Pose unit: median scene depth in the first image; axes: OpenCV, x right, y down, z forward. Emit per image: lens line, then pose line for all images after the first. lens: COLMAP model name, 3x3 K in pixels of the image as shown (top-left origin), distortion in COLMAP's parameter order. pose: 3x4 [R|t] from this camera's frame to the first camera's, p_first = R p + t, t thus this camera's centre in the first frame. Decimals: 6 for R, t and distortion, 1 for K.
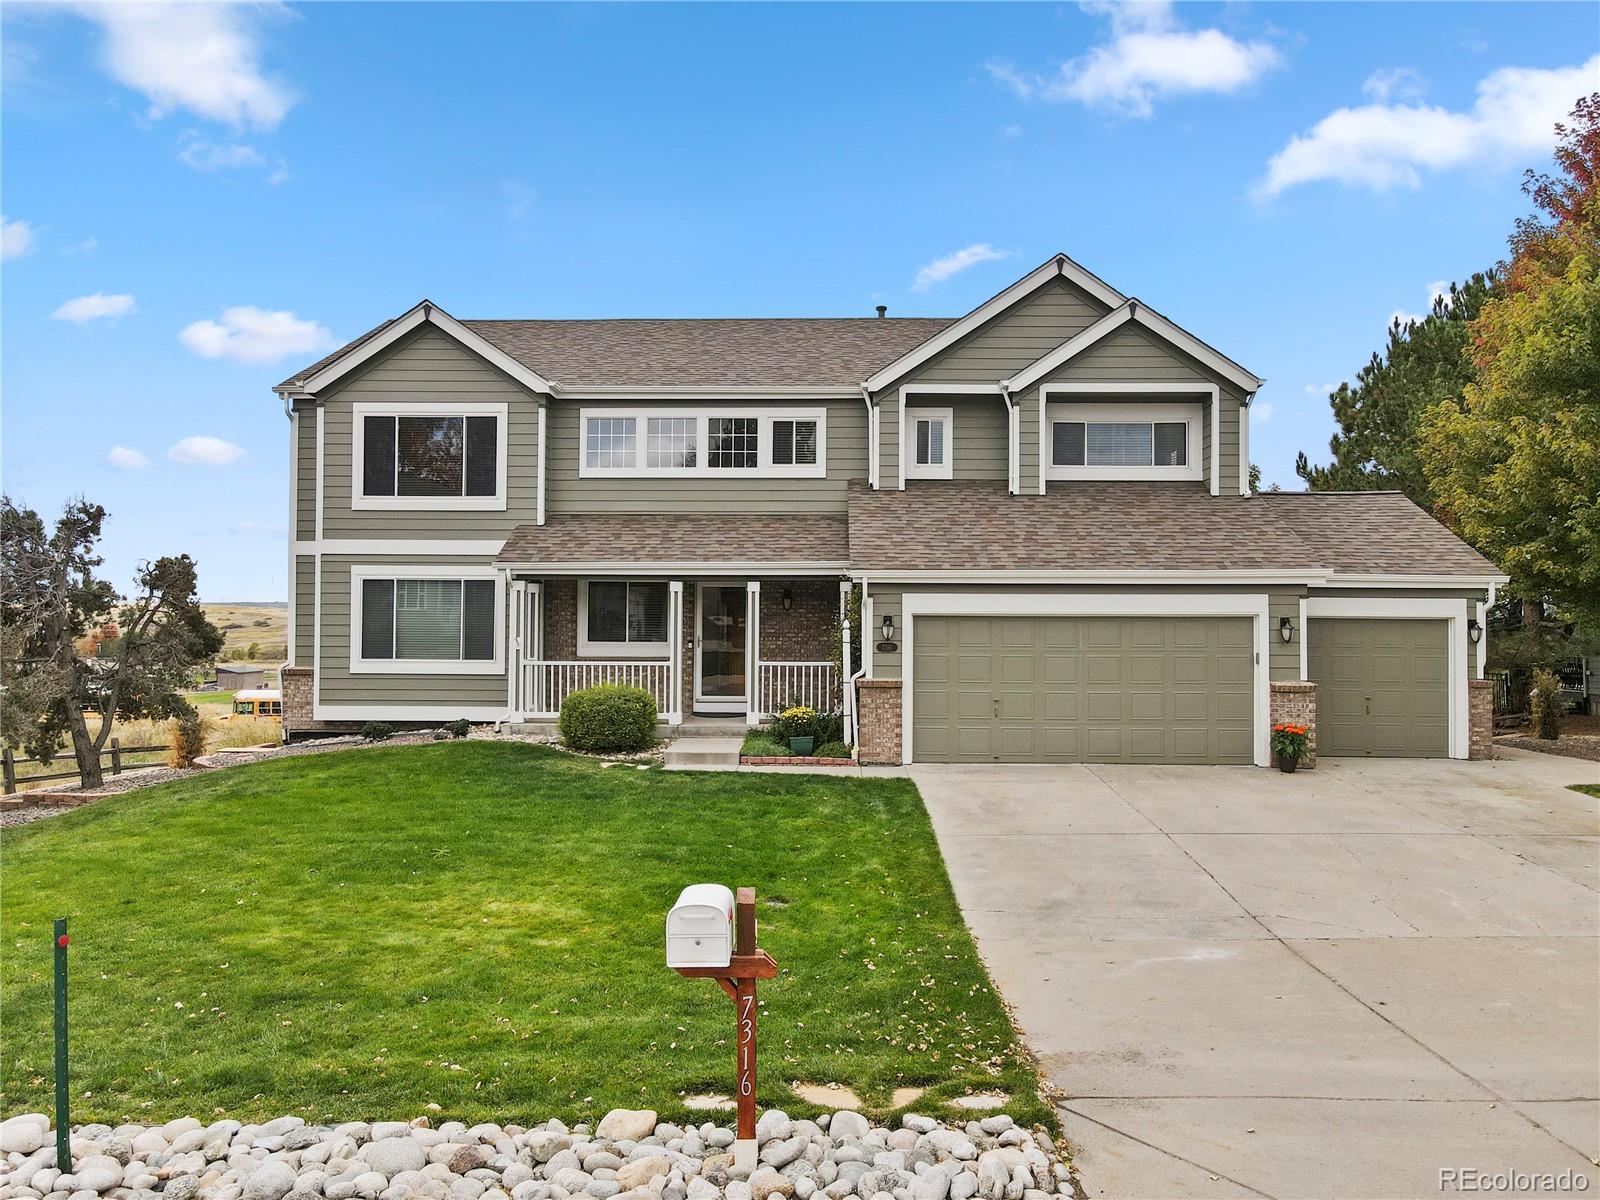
lens RADIAL K [[1212.7, 0, 798.2], [0, 1212.7, 617.3], [0, 0, 1]] dist [0.005586, -0.000662]
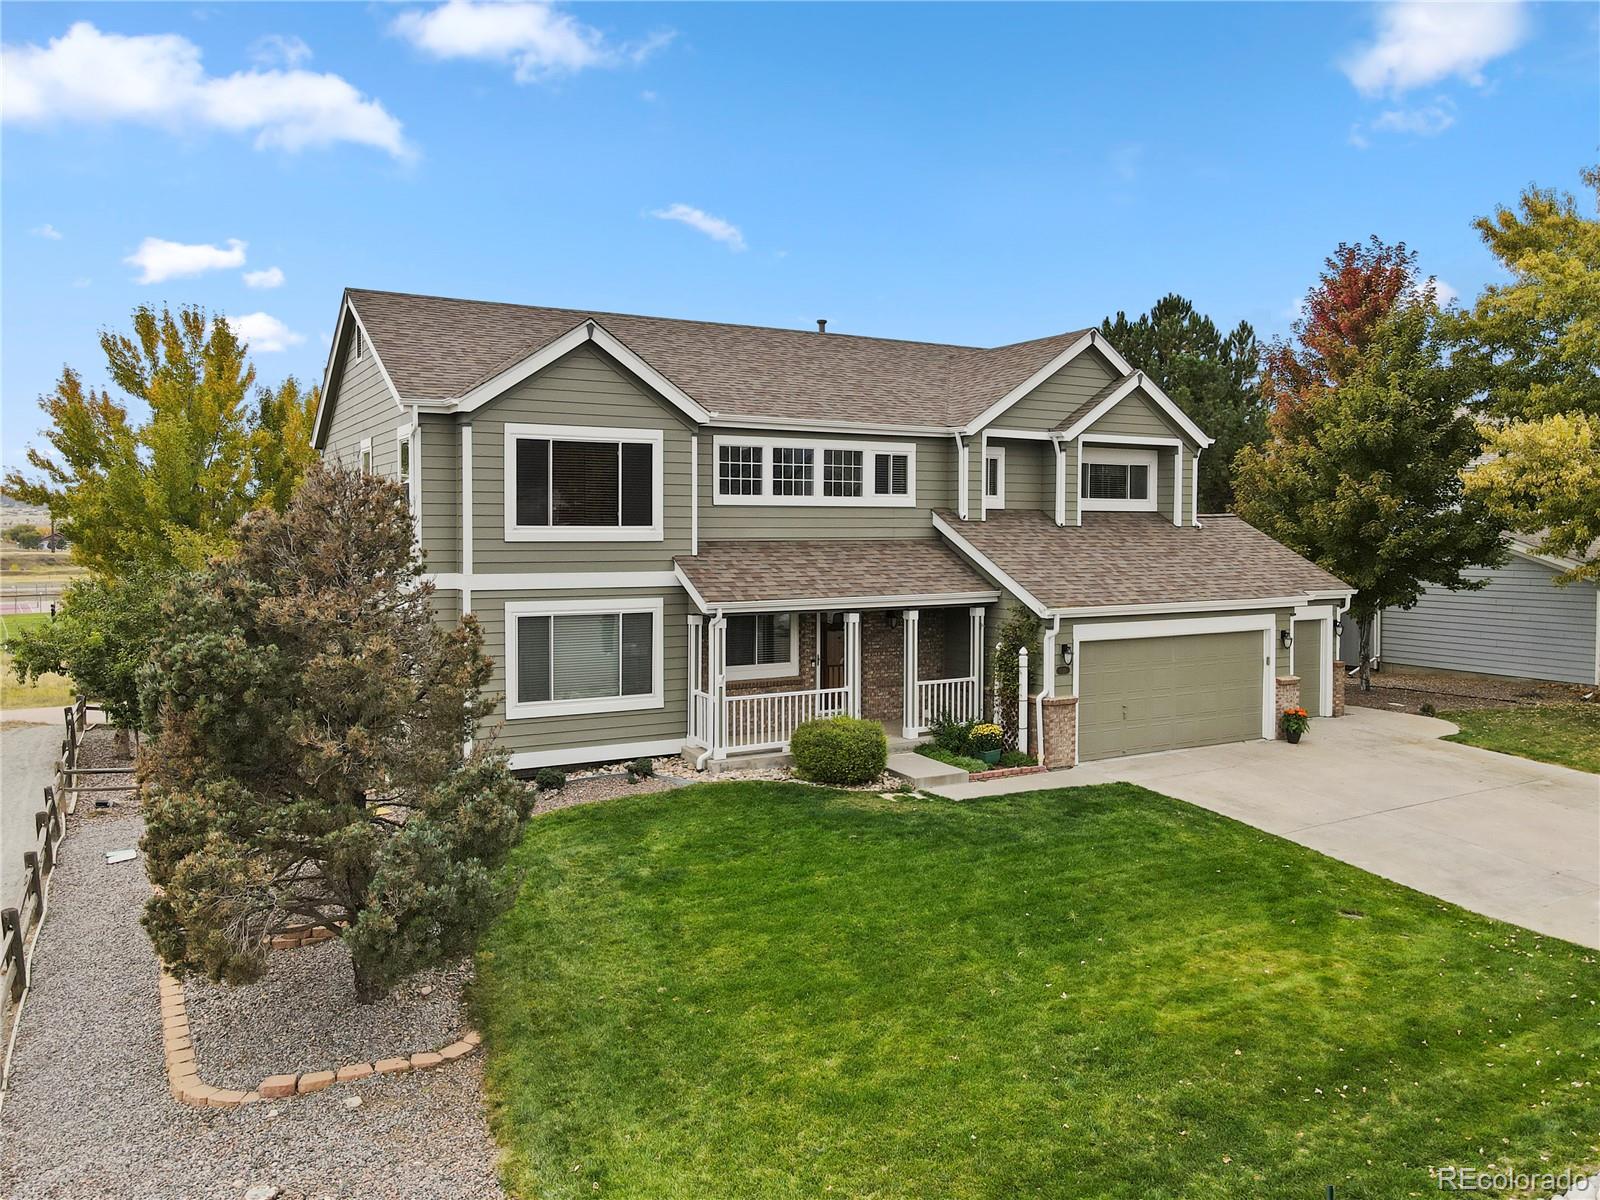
lens RADIAL K [[1195.3, 0, 800.0], [0, 1195.3, 600.0], [0, 0, 1]] dist [-0.003535, -0.001788]
pose [[0.851624, -0.036421, 0.522886, -0.651422], [-0.002922, 0.997238, 0.074220, -0.112227], [-0.524144, -0.064736, 0.849165, 0.119584]]
